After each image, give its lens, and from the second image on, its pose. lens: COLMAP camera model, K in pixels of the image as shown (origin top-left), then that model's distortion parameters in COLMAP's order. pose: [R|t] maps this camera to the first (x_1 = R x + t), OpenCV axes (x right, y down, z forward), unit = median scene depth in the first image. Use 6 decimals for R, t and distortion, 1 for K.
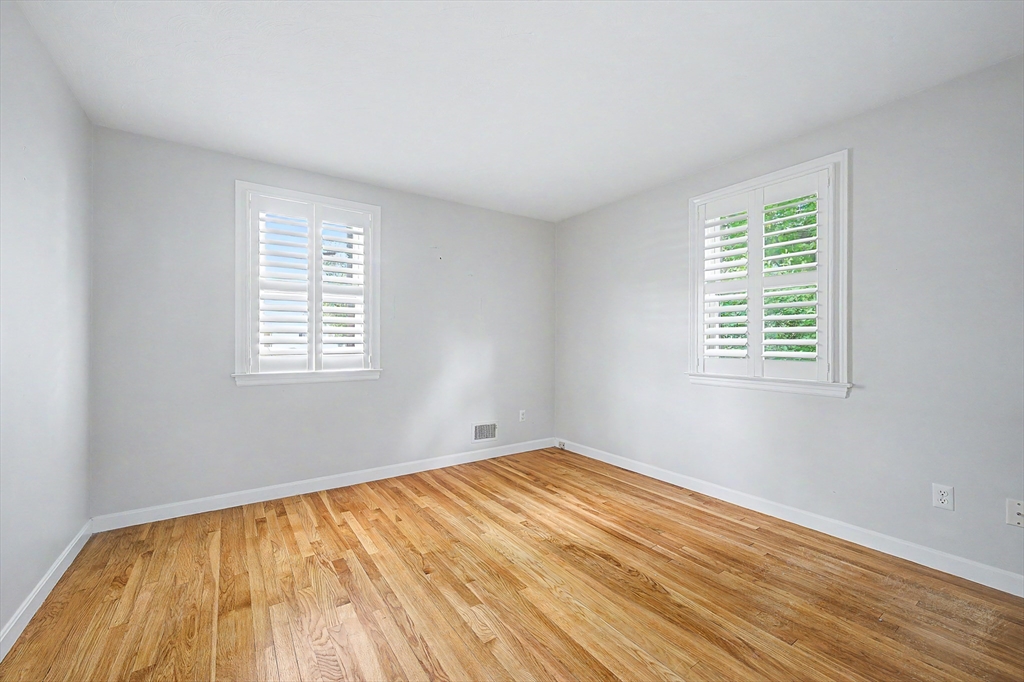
lens RADIAL K [[404.9, 0, 511.1], [0, 404.9, 342.5], [0, 0, 1]] dist [0.003308, -0.002191]
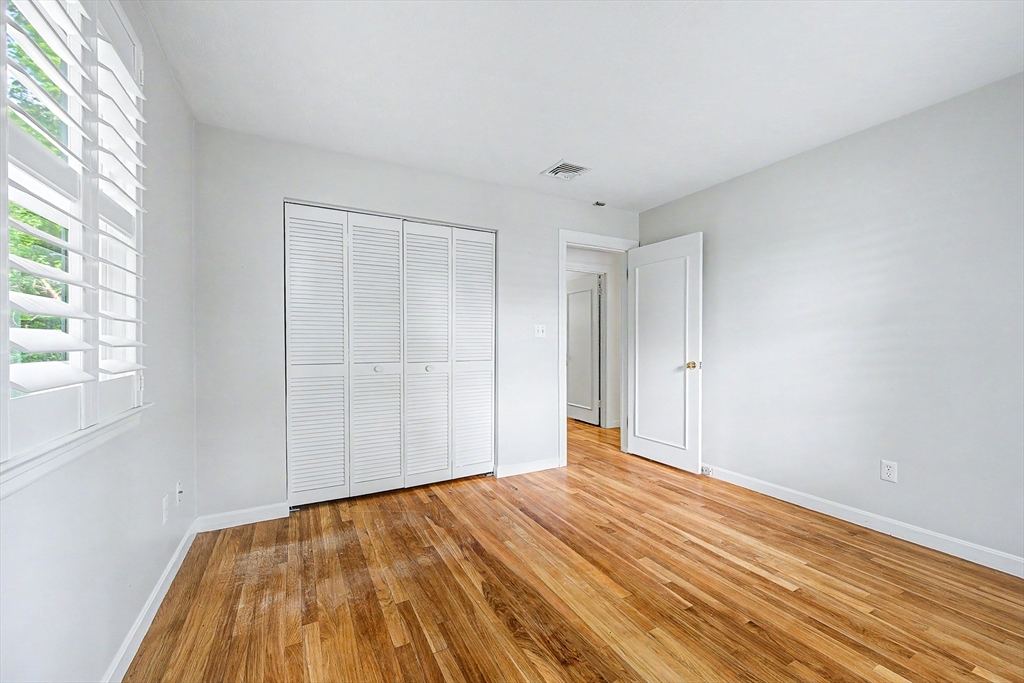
lens RADIAL K [[409.7, 0, 512.0], [0, 409.7, 341.5], [0, 0, 1]] dist [0.000047, -0.000492]
pose [[-0.995360, 0.000125, 0.096218, 0.167441], [0.000429, 0.999995, 0.003139, -0.002400], [-0.096218, 0.003166, -0.995355, 1.599303]]
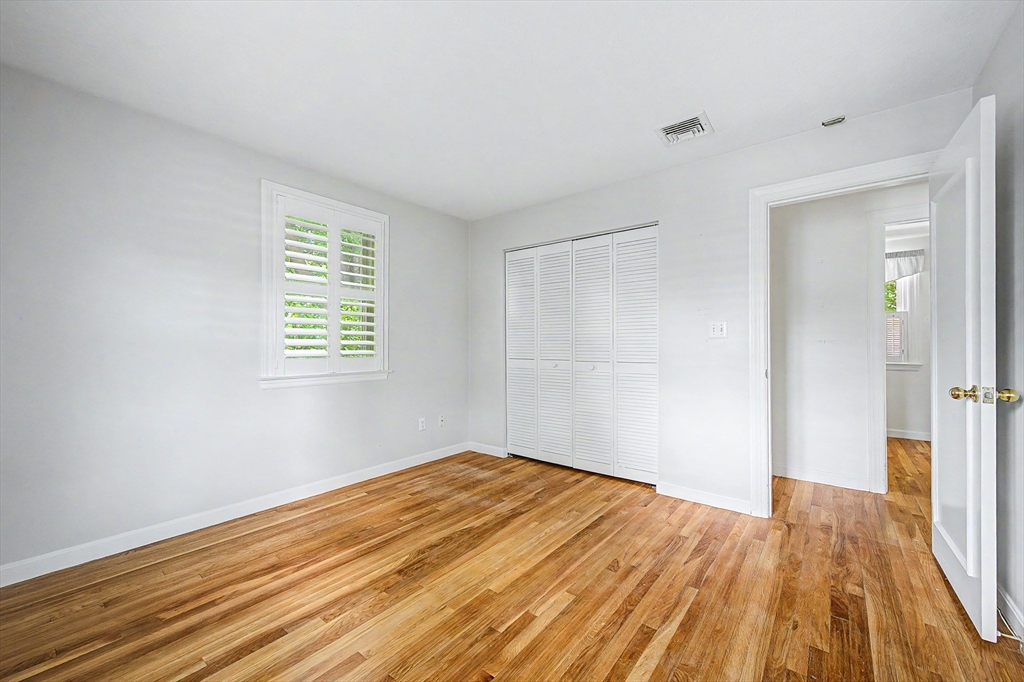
lens RADIAL K [[404.9, 0, 511.1], [0, 404.9, 342.5], [0, 0, 1]] dist [0.003308, -0.002191]
pose [[-0.292050, 0.001320, 0.956402, -0.749280], [0.000443, 0.999999, -0.001245, 0.000723], [-0.956403, 0.000060, -0.292051, 0.999129]]
